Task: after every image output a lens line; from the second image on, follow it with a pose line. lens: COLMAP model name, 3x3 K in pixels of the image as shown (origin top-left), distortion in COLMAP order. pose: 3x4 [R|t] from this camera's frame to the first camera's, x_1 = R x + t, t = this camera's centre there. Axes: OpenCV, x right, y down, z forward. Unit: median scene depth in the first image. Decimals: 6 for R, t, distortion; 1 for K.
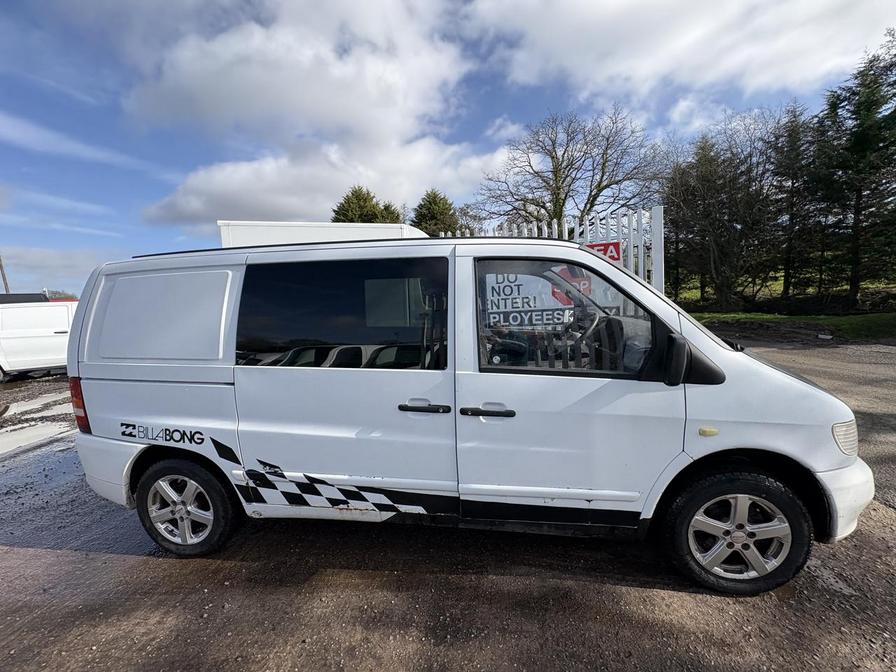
lens RADIAL K [[352.5, 0, 443.2], [0, 352.5, 335.8], [0, 0, 1]] dist [-0.004525, 0.000813]
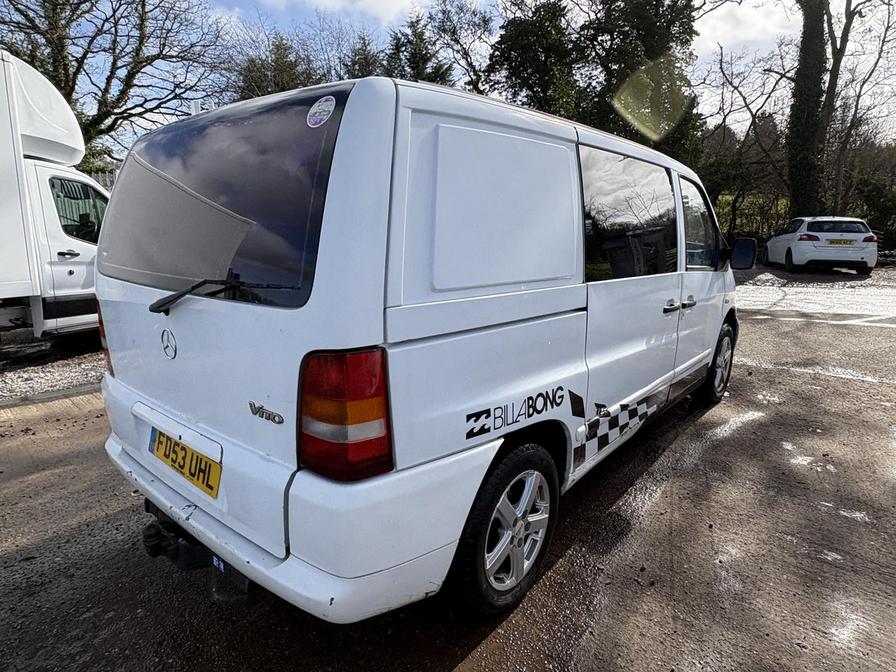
lens RADIAL K [[535.0, 0, 445.4], [0, 535.0, 328.9], [0, 0, 1]] dist [-0.003327, 0.001146]
pose [[0.527597, -0.123917, 0.840408, -0.570421], [0.078101, 0.992189, 0.097266, 0.016078], [-0.845897, 0.014319, 0.533154, 0.220201]]
